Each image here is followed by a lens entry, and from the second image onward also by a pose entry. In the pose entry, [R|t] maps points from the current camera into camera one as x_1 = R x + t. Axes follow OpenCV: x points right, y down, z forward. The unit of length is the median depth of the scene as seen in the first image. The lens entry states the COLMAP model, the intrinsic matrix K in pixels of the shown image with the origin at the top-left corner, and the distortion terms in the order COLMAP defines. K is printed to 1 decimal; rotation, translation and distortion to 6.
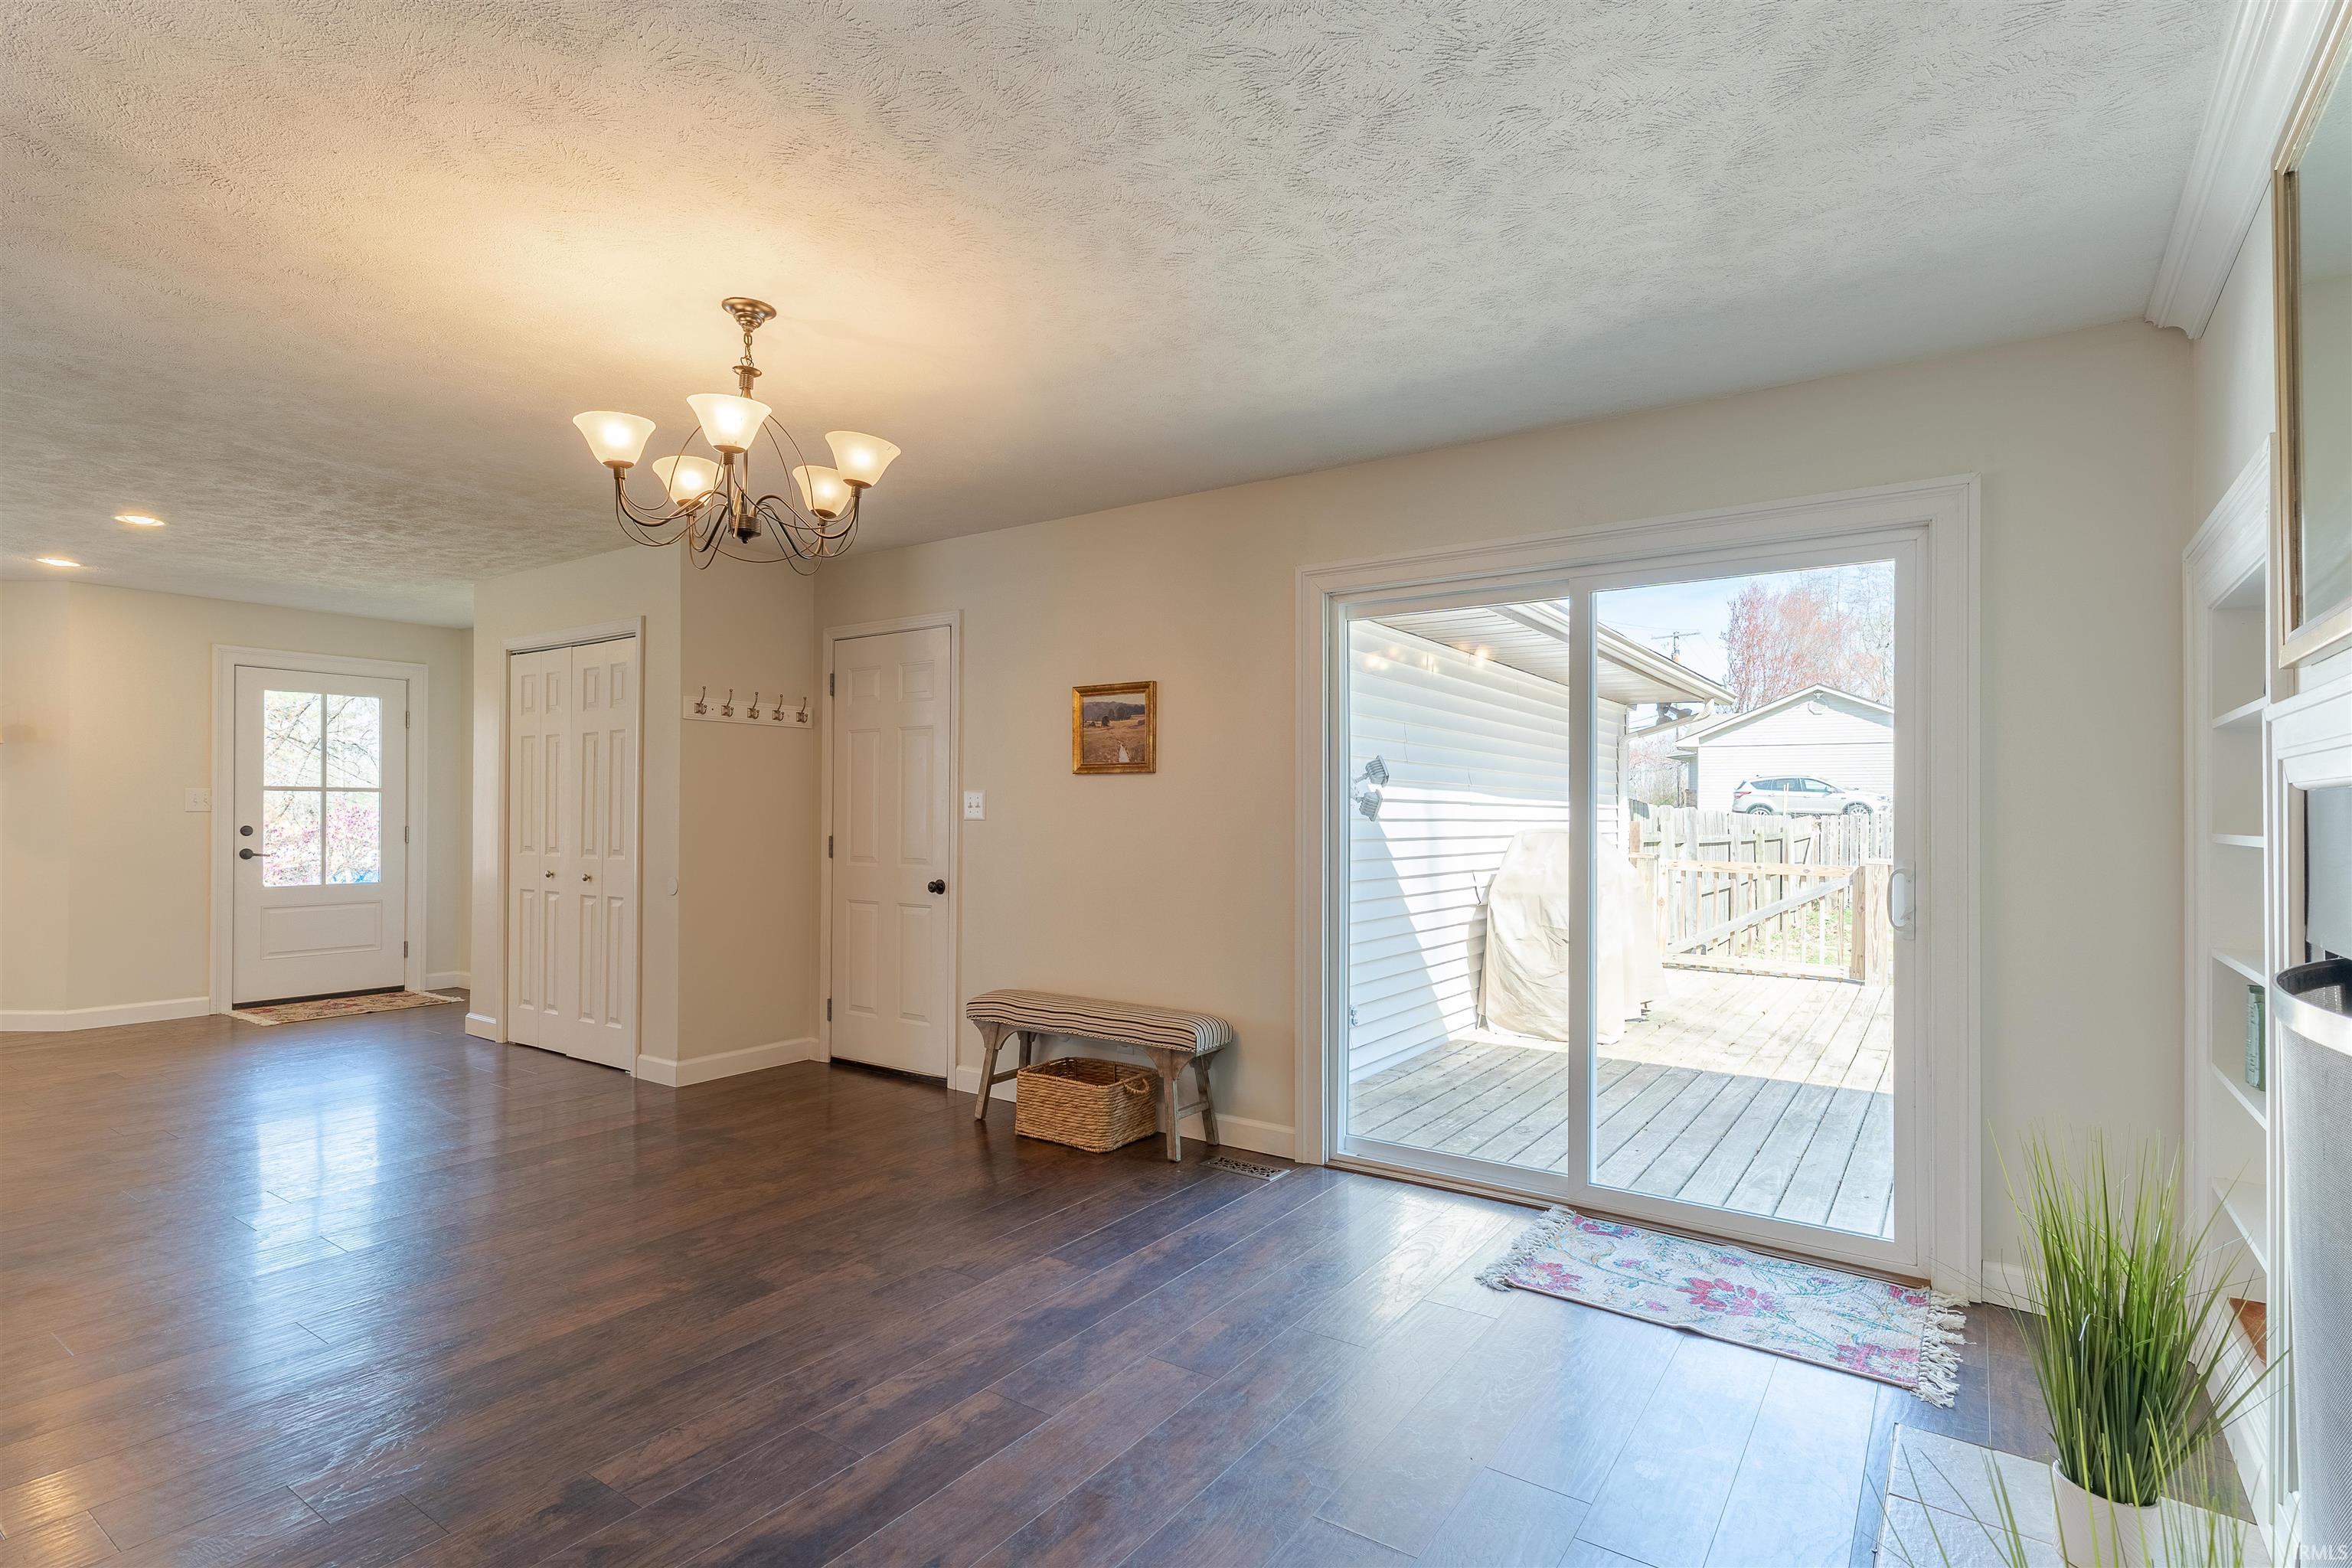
lens RADIAL K [[1146.9, 0, 1149.8], [0, 1146.9, 809.6], [0, 0, 1]] dist [0.003087, 0.000324]
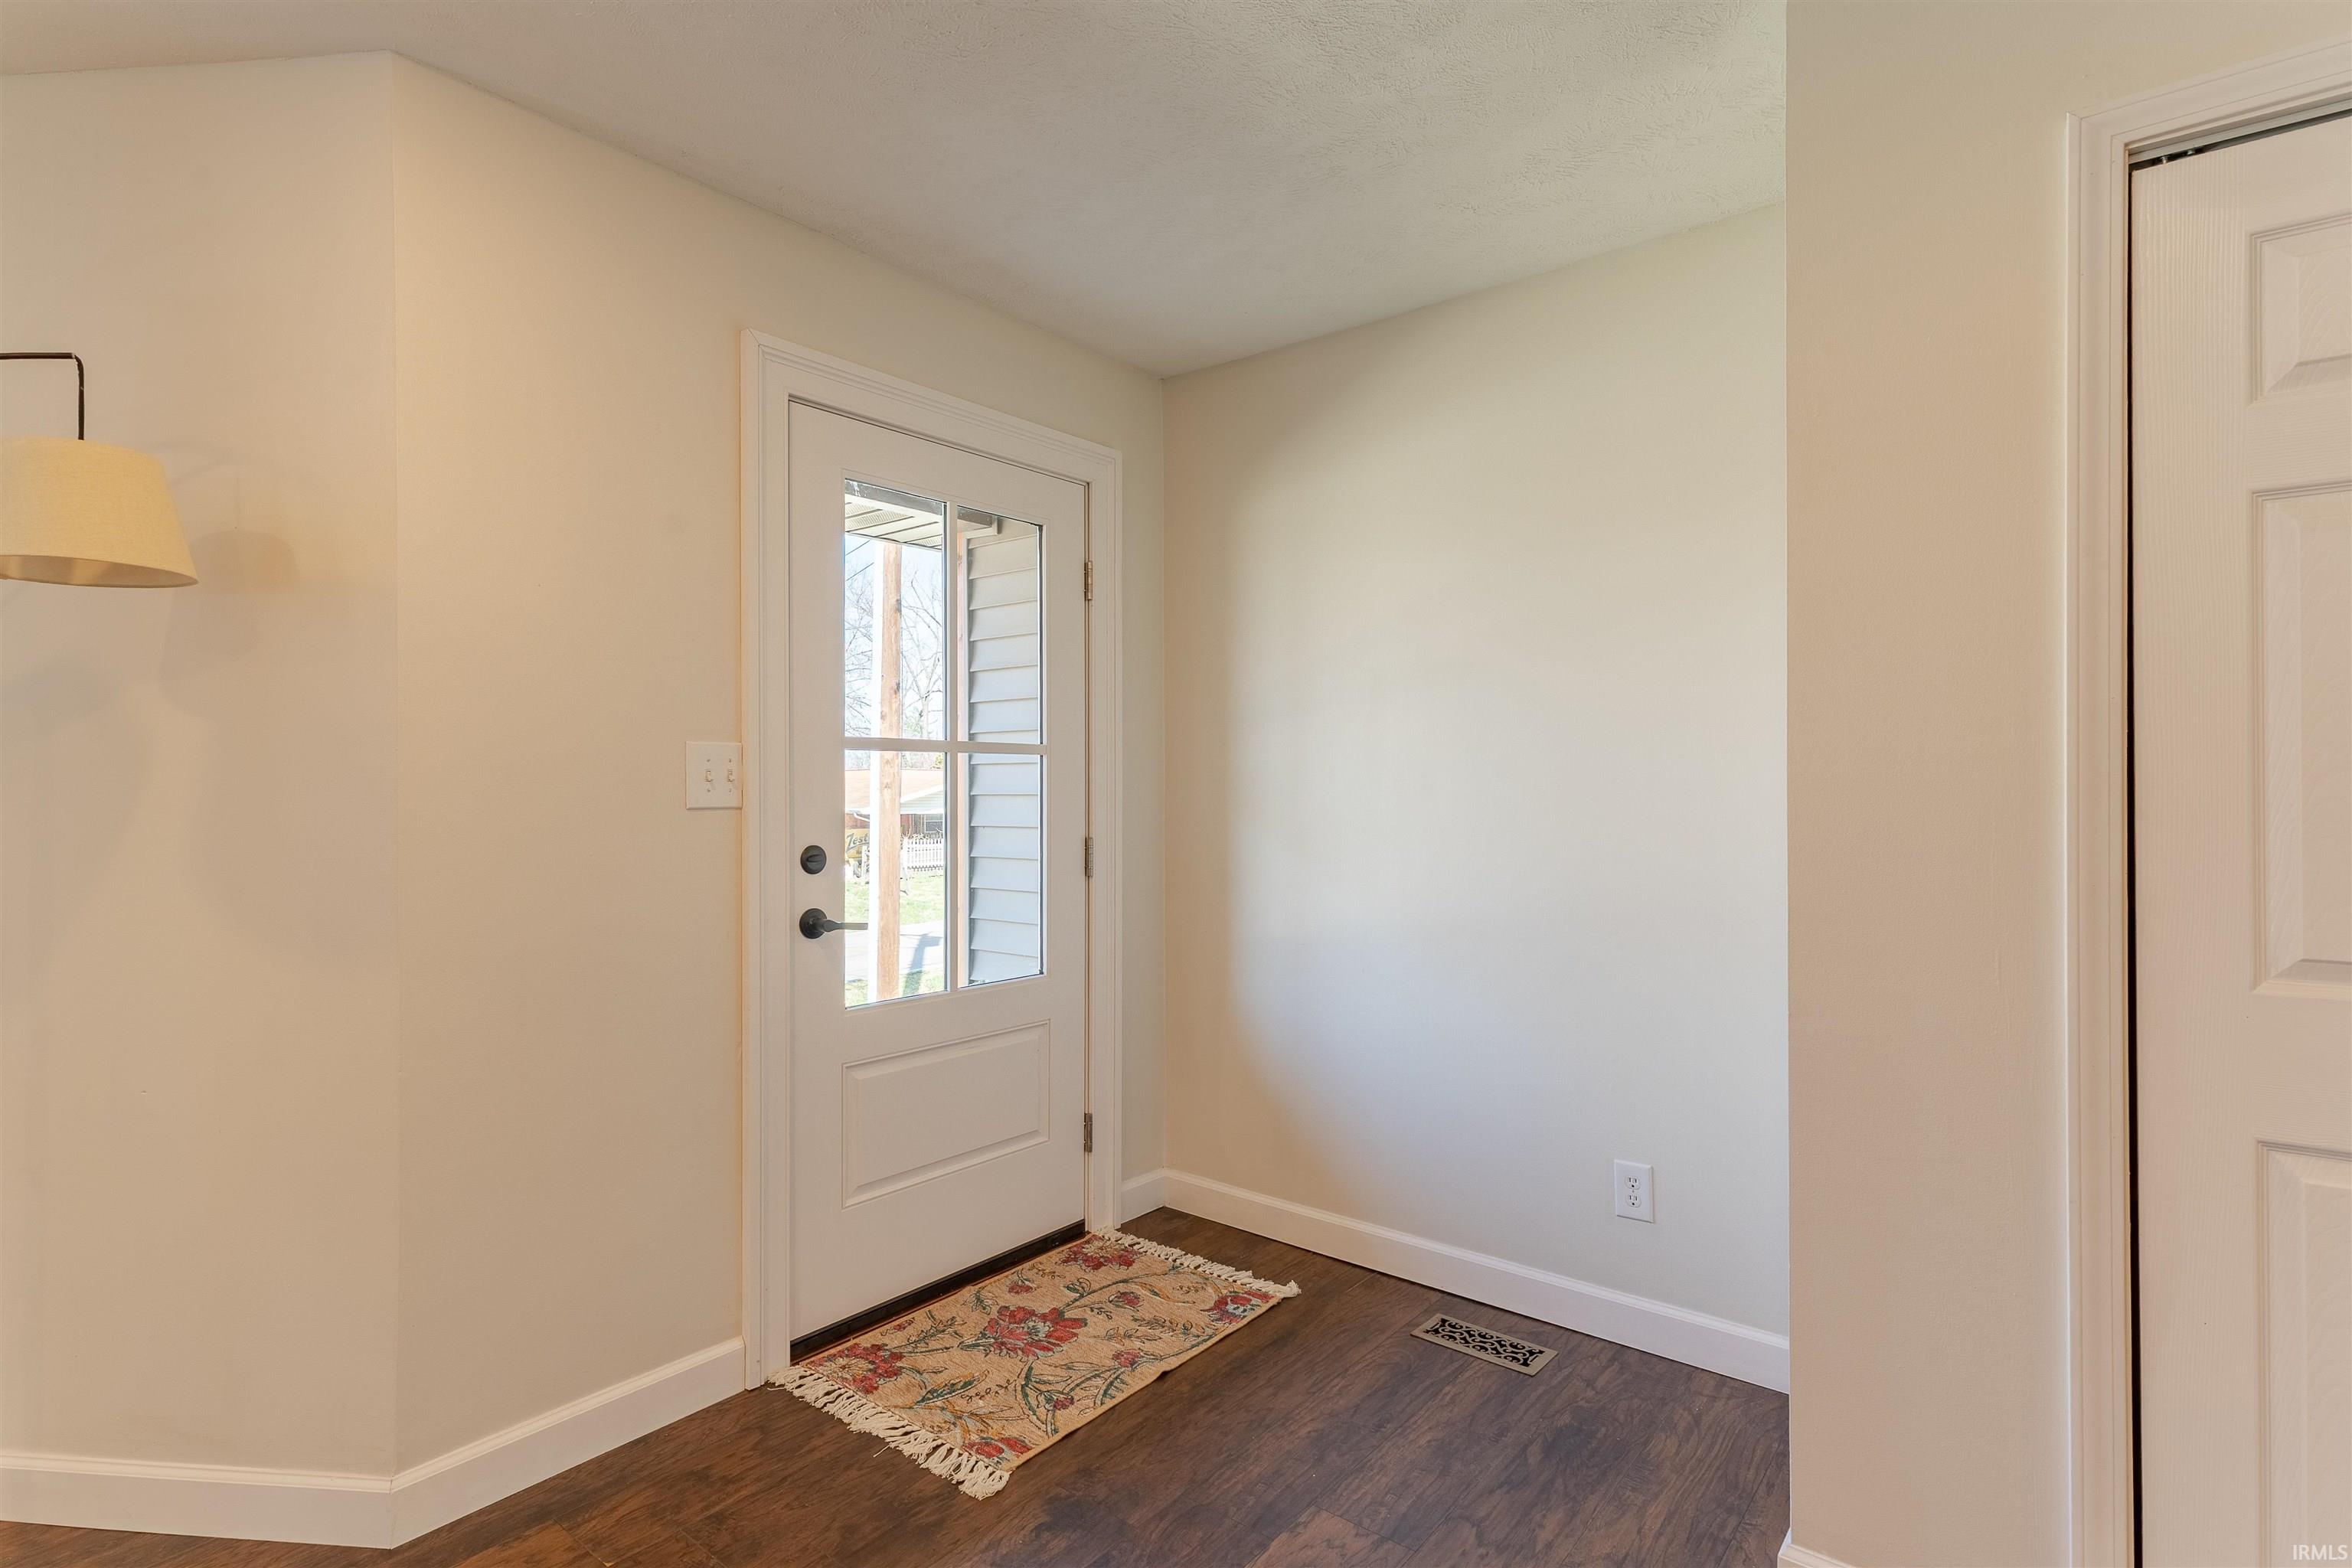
lens RADIAL K [[1155.7, 0, 1165.9], [0, 1155.7, 783.7], [0, 0, 1]] dist [0.001825, -0.000090]
pose [[0.997940, -0.005939, -0.063881, -0.989657], [0.005762, 0.999979, -0.002965, -0.005969], [0.063897, 0.002591, 0.997953, 0.976665]]
